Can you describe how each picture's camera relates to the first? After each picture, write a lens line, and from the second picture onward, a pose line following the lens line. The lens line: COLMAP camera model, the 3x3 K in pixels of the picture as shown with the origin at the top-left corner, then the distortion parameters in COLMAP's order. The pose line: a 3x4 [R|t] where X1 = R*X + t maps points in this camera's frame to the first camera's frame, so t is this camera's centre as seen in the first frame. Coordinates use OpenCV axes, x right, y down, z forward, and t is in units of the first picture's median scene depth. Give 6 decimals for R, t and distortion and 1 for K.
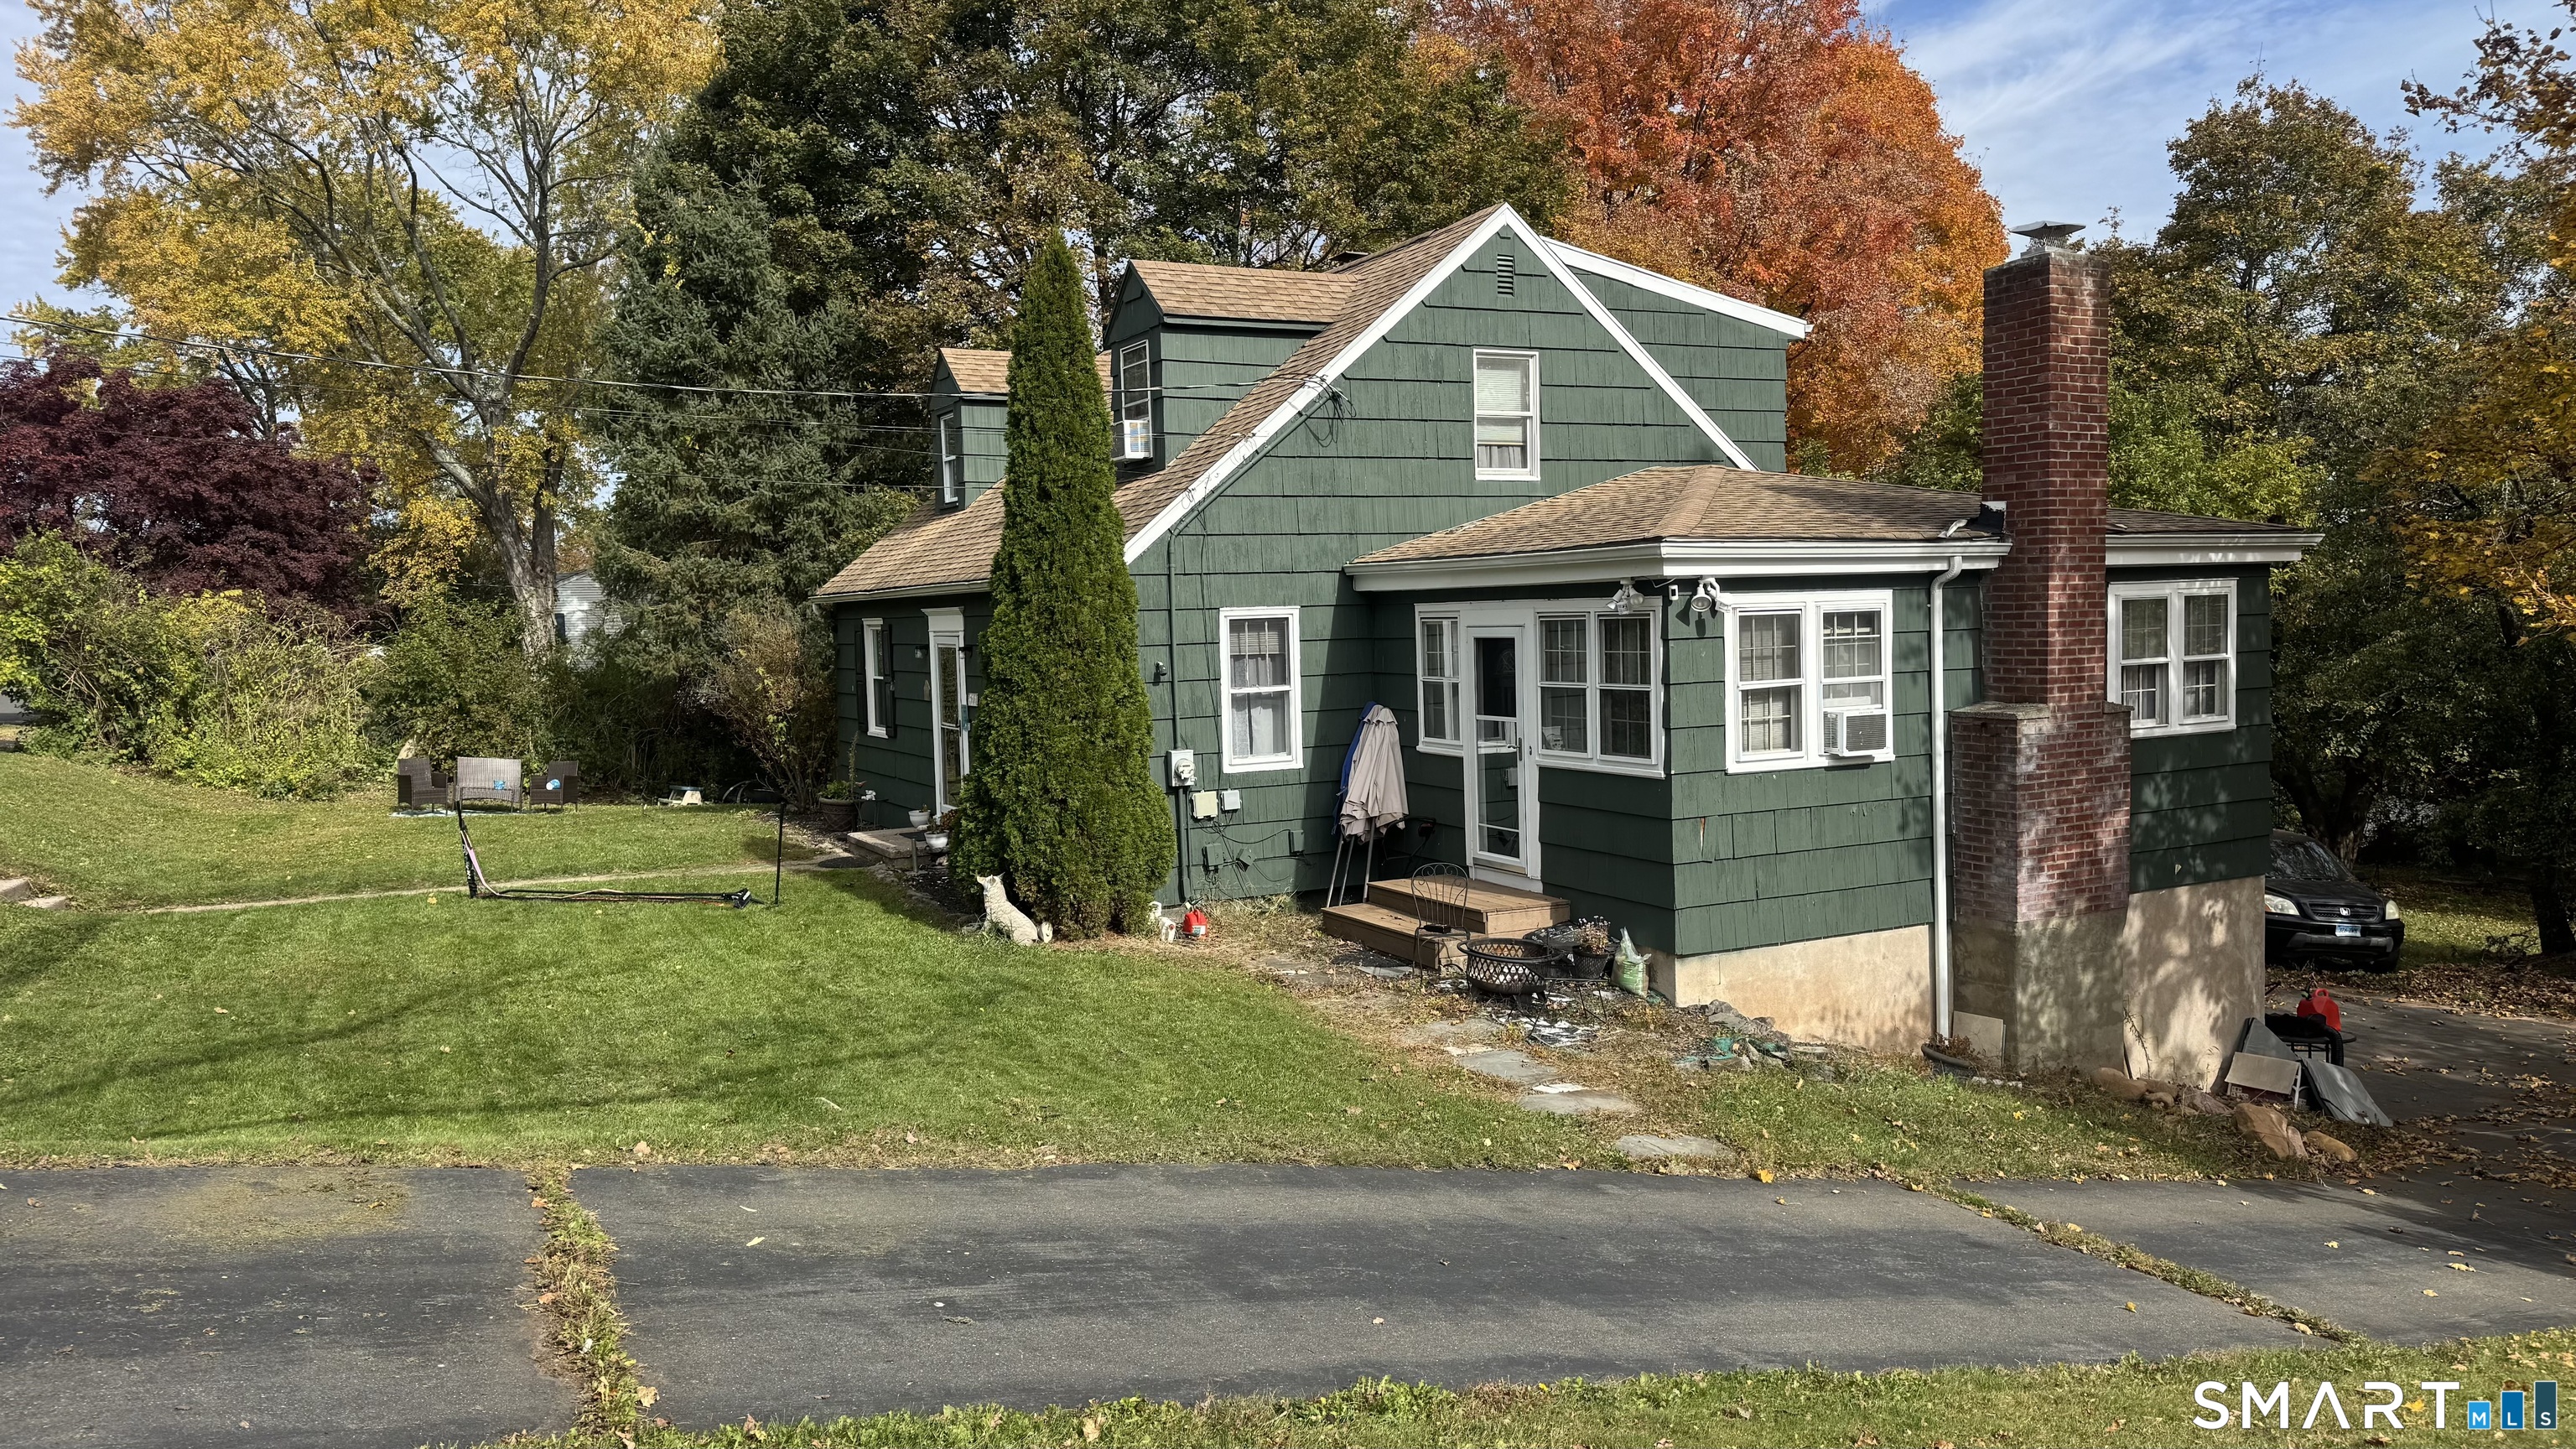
lens RADIAL K [[1840.4, 0, 1288.0], [0, 1840.4, 724.5], [0, 0, 1]] dist [0.125626, -0.208757]
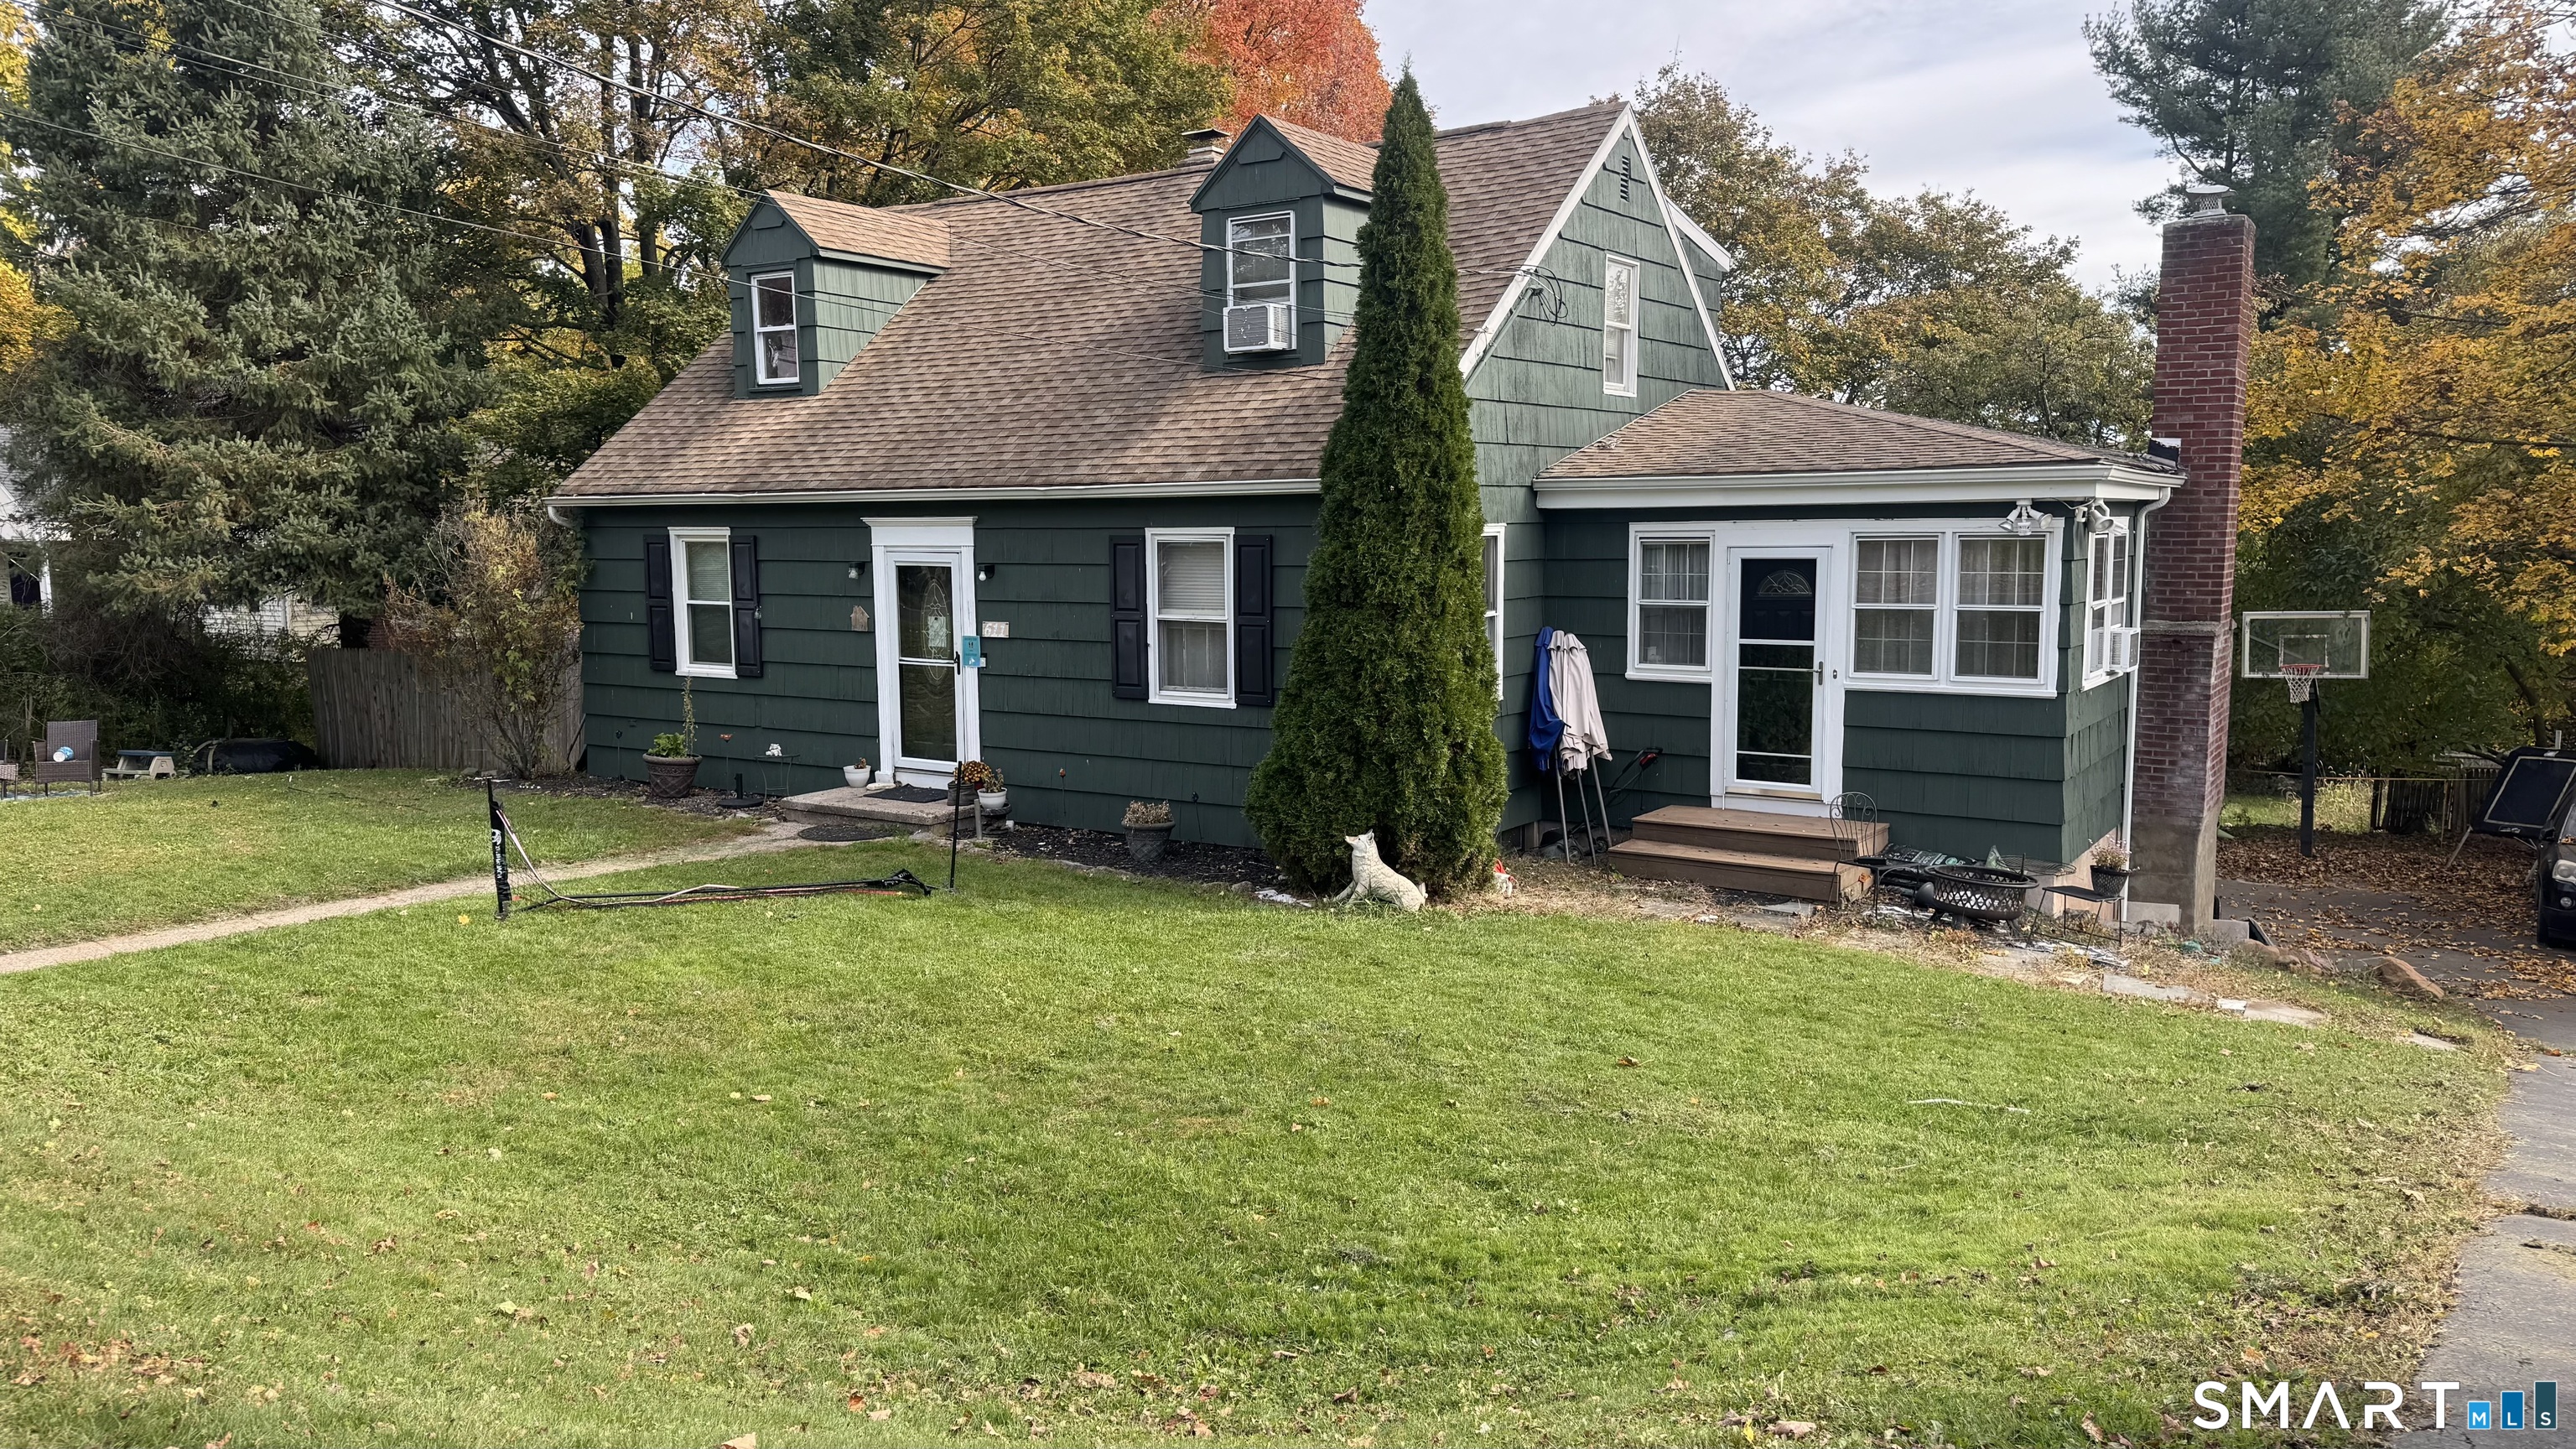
lens RADIAL K [[1840.4, 0, 1288.0], [0, 1840.4, 724.5], [0, 0, 1]] dist [0.125626, -0.208757]
pose [[0.870538, -0.033631, 0.490951, -0.596890], [0.014273, 0.998968, 0.043122, -0.005525], [-0.491894, -0.030532, 0.870119, 0.275641]]
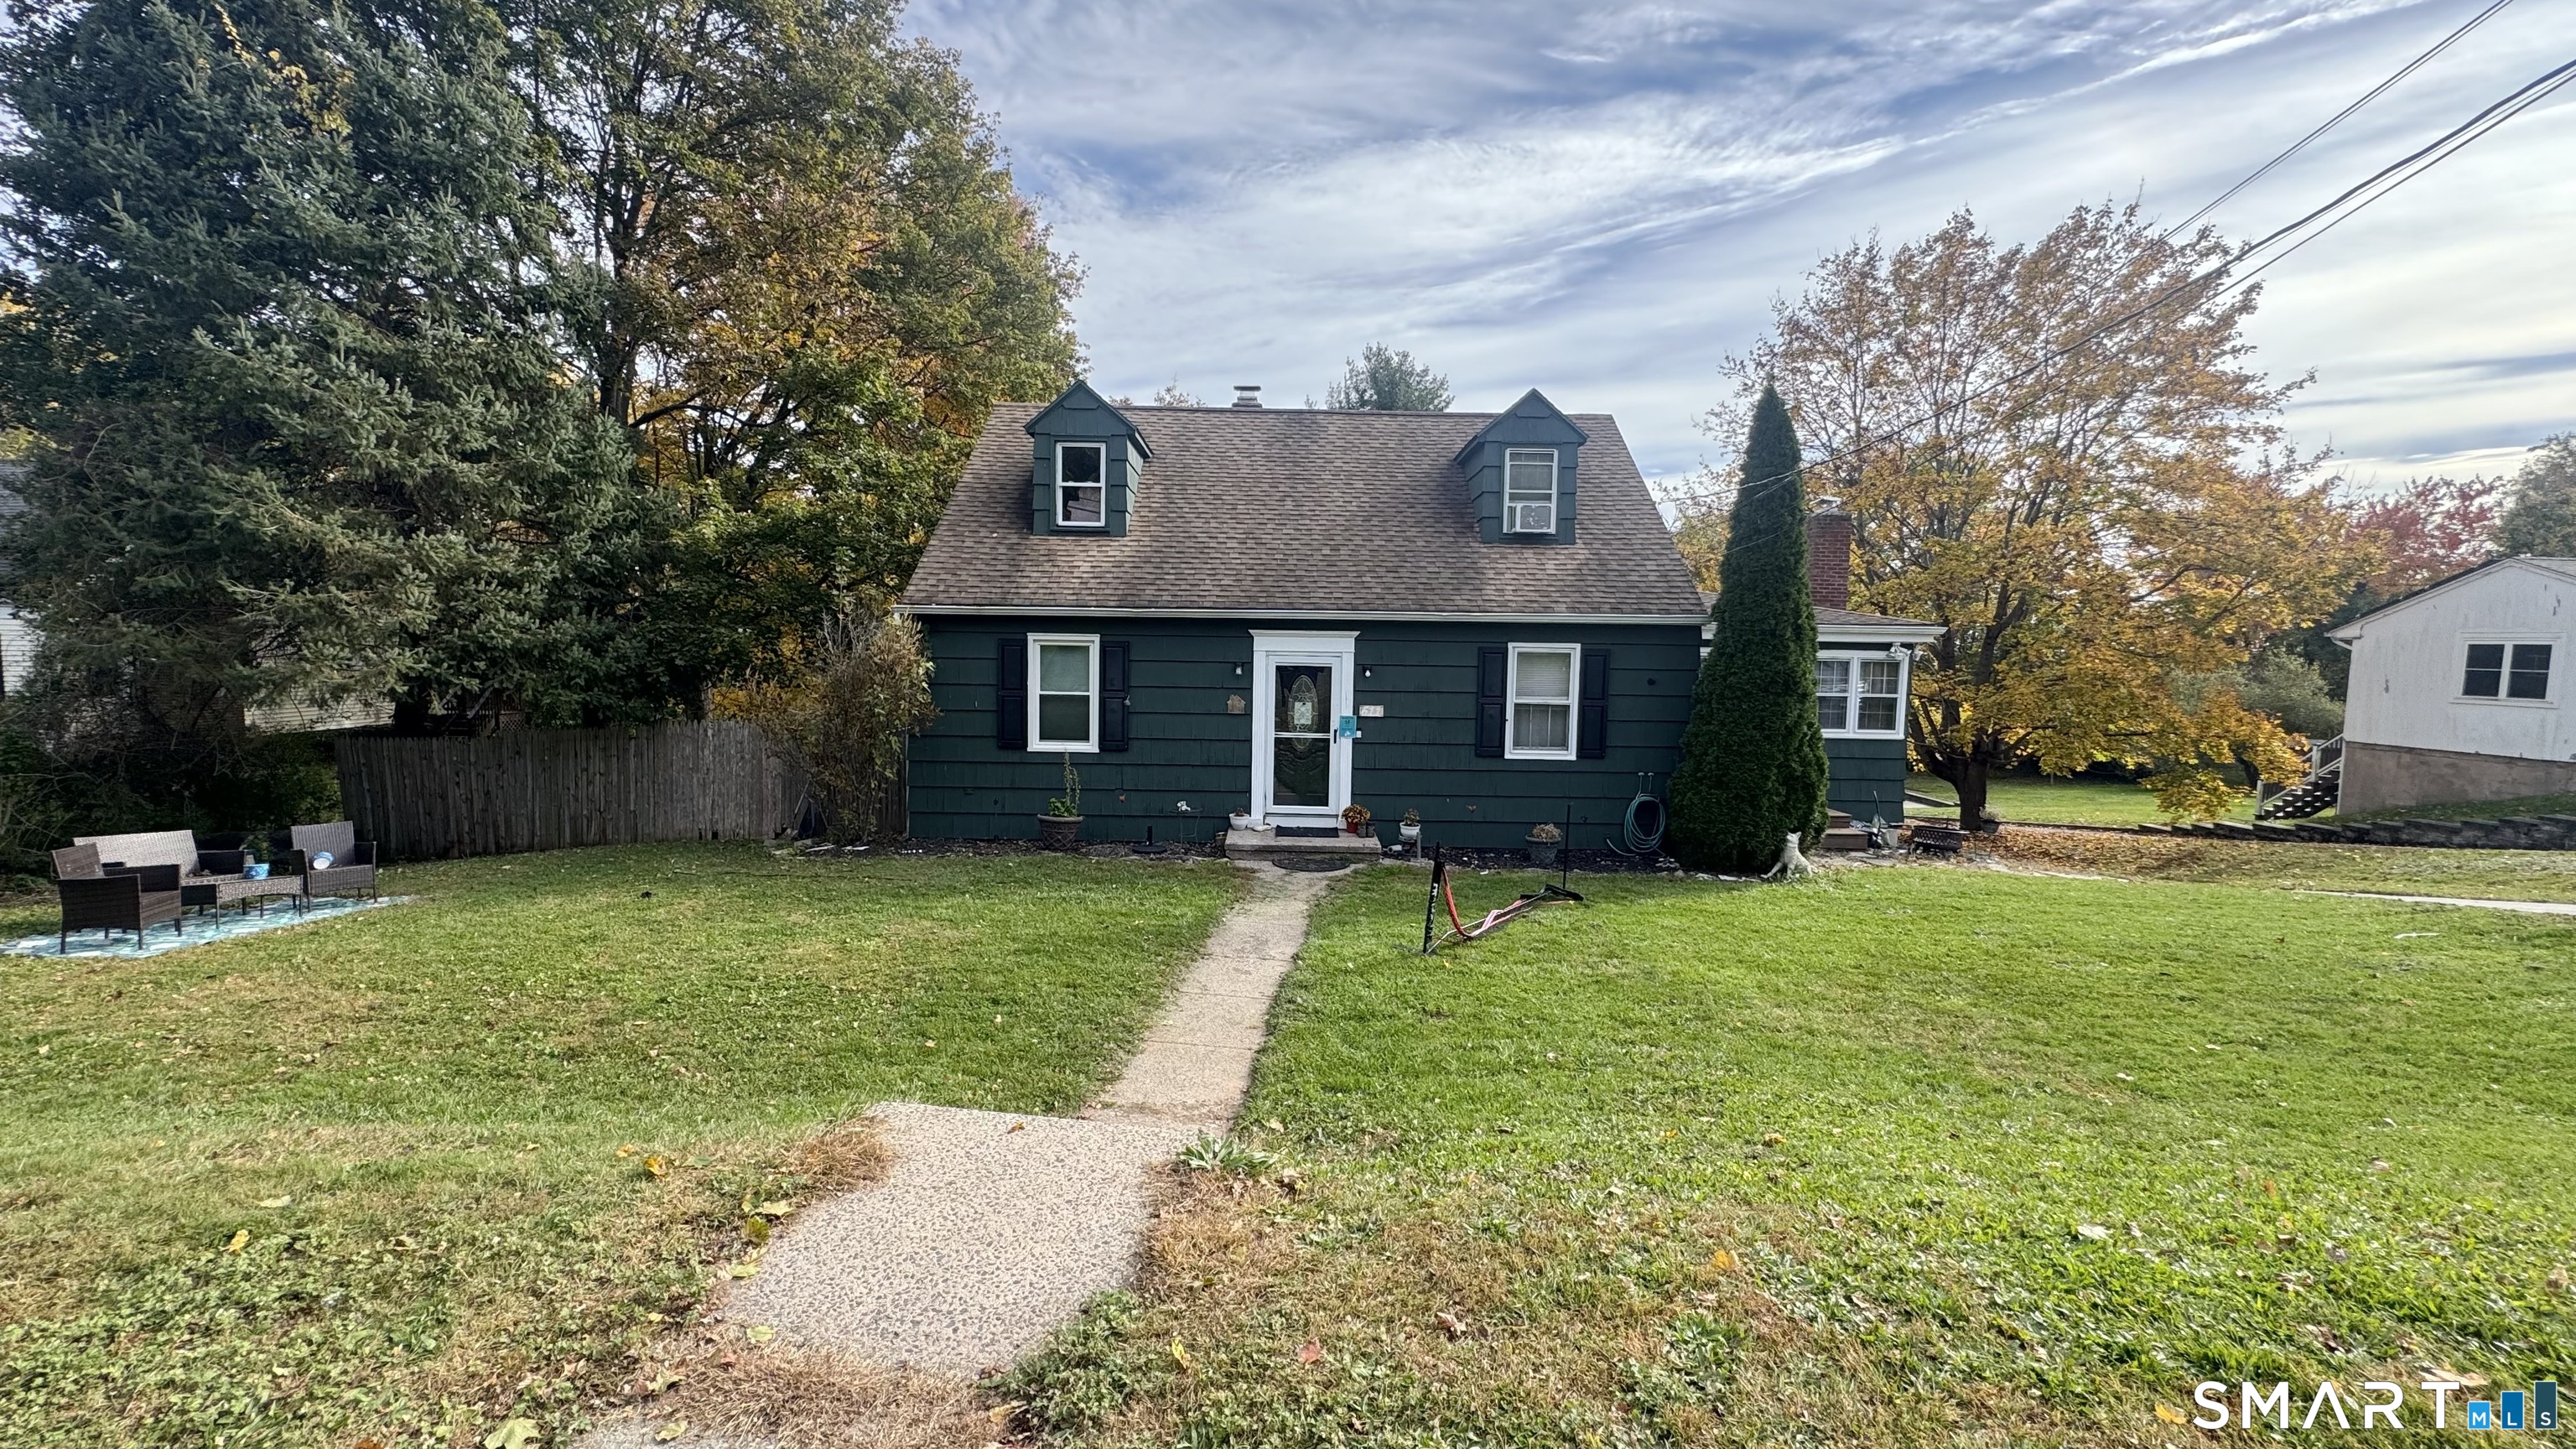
lens RADIAL K [[1036.1, 0, 1288.0], [0, 1036.1, 724.5], [0, 0, 1]] dist [-0.002884, -0.000183]
pose [[0.440938, -0.027650, 0.897112, -1.015813], [0.025474, 0.999508, 0.018286, -0.023218], [-0.897176, 0.014790, 0.441425, 0.981117]]
